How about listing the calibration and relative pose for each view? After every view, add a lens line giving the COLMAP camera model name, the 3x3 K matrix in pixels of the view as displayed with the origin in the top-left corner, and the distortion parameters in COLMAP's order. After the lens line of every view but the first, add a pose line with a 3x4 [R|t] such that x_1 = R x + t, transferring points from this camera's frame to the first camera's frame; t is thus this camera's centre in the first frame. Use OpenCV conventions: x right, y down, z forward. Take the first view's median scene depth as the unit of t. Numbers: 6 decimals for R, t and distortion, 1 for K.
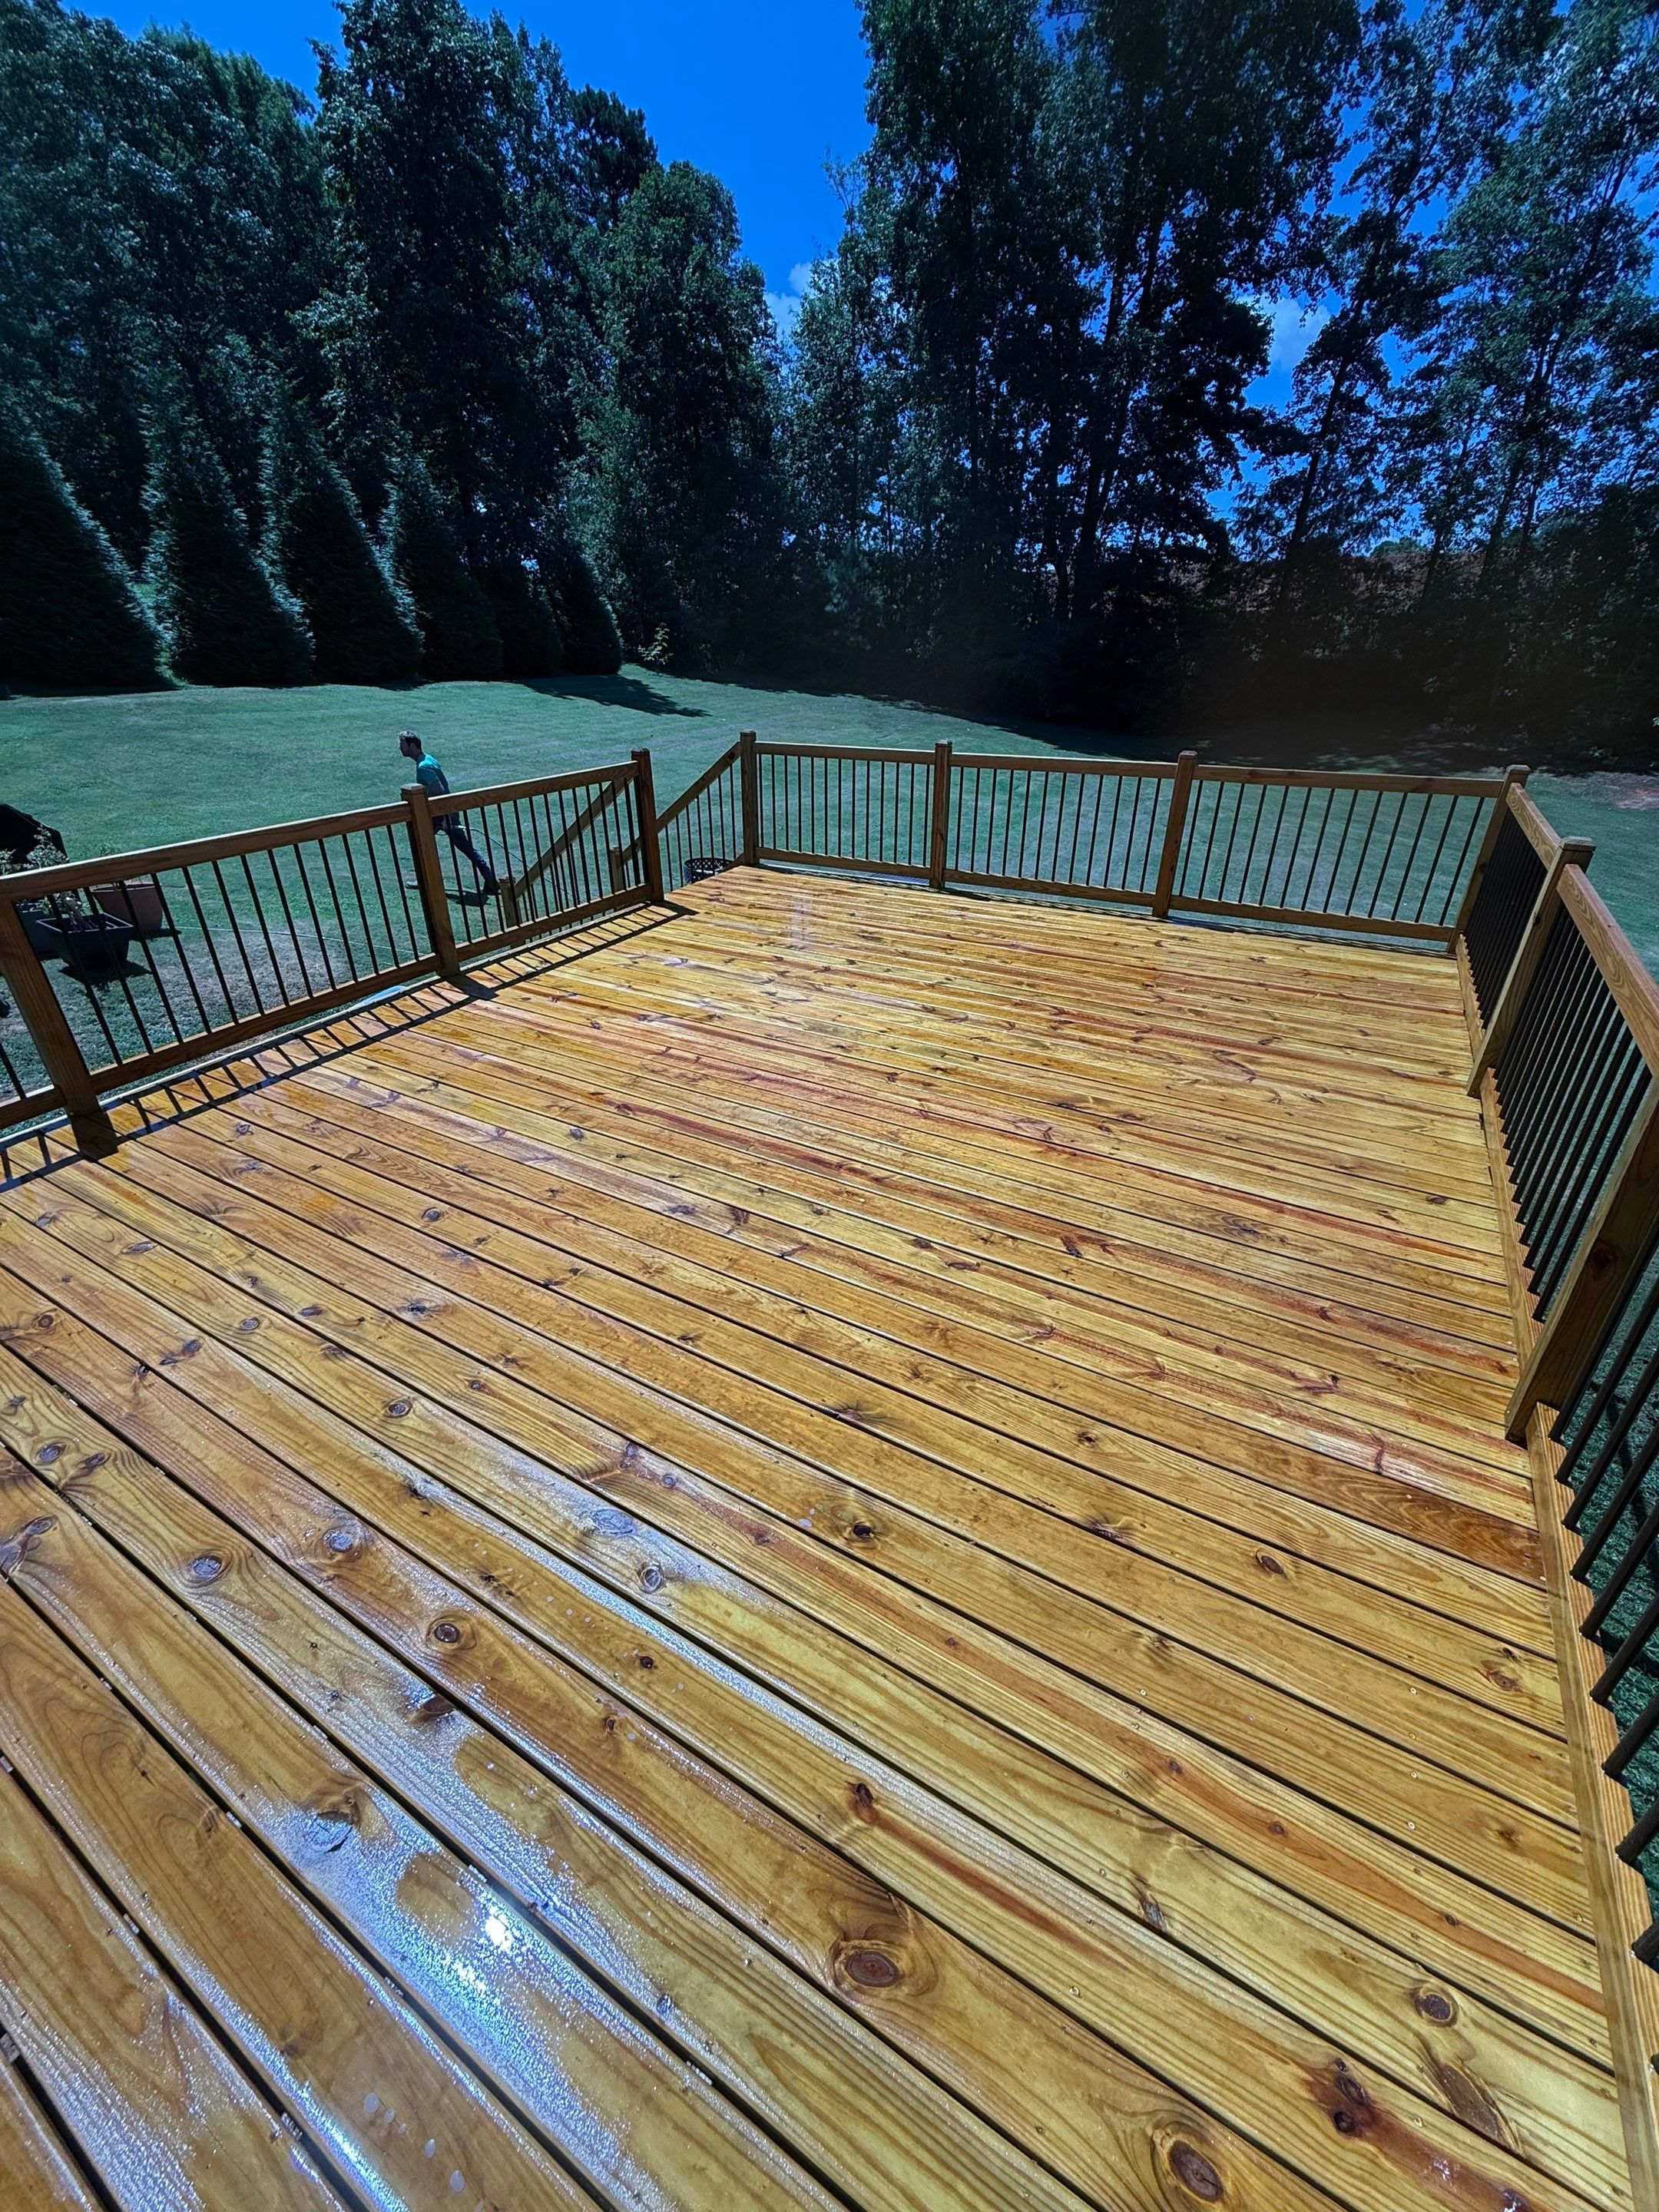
lens RADIAL K [[883.0, 0, 829.5], [0, 883.0, 1106.0], [0, 0, 1]] dist [0.005336, -0.007480]
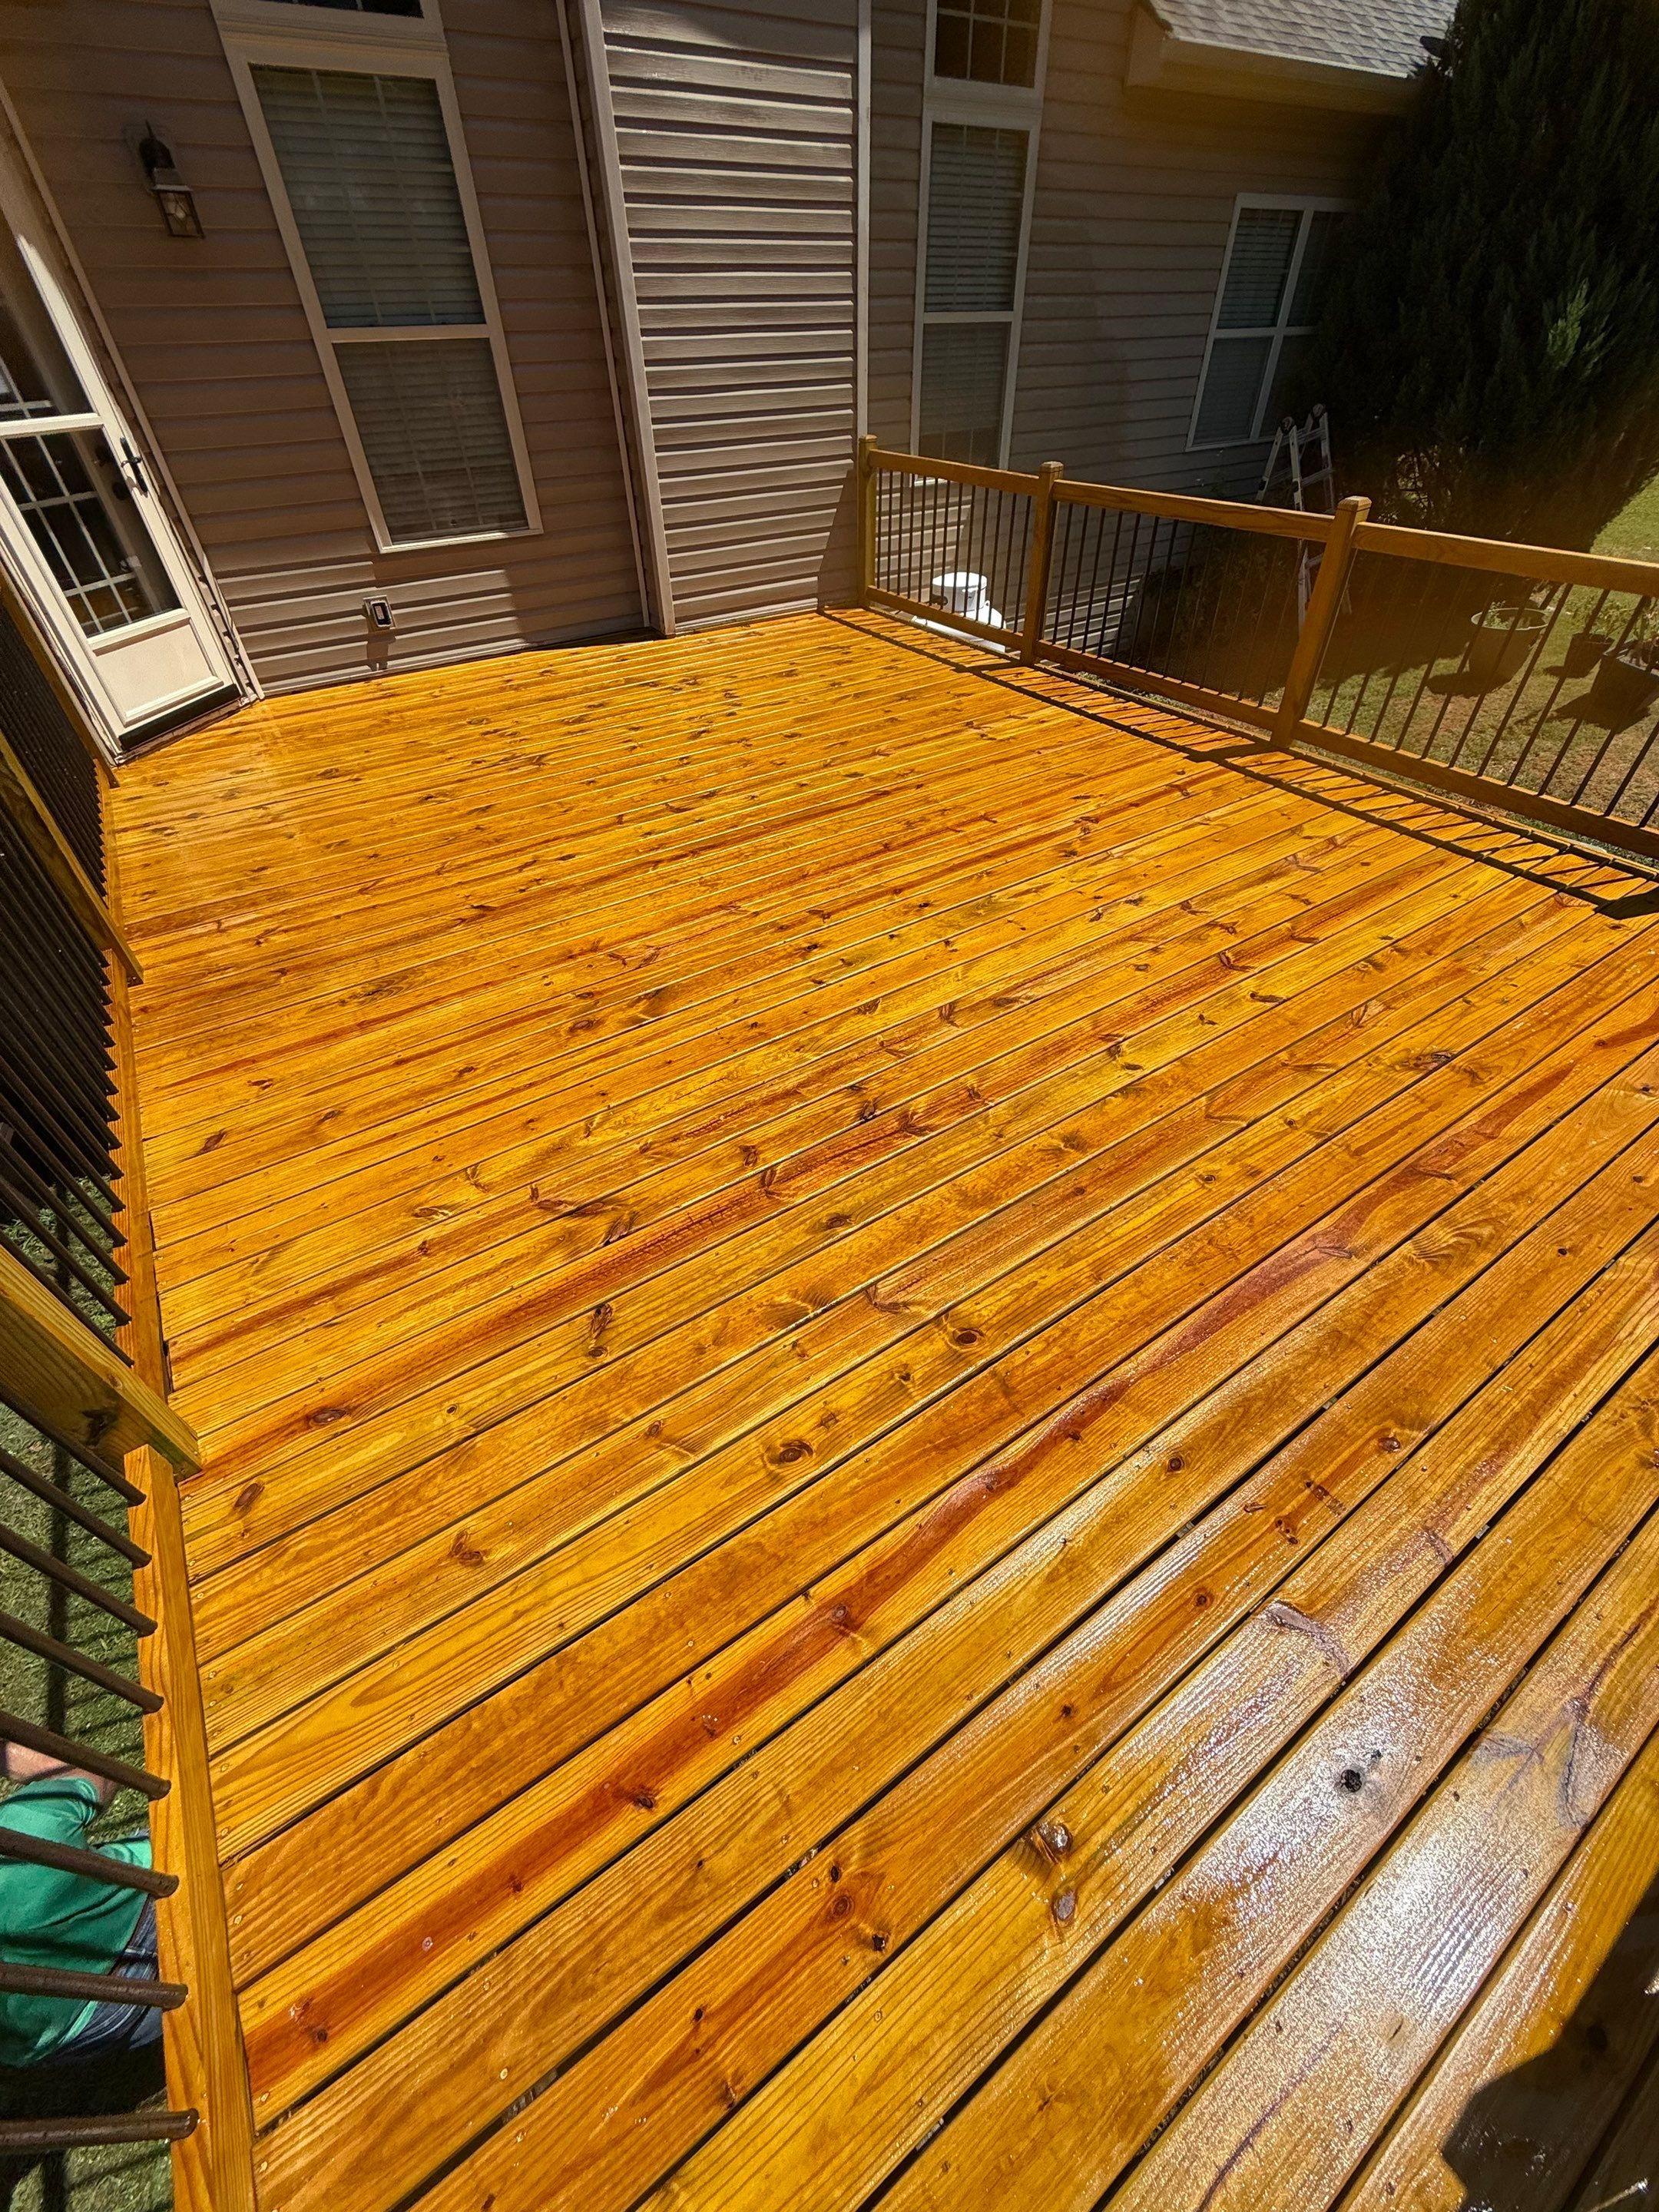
lens RADIAL K [[883.0, 0, 829.5], [0, 883.0, 1106.0], [0, 0, 1]] dist [0.005336, -0.007480]
pose [[-0.452853, 0.608109, -0.652018, 0.623029], [-0.401645, 0.513754, 0.758115, -0.497993], [0.795993, 0.605195, 0.011589, 0.940301]]
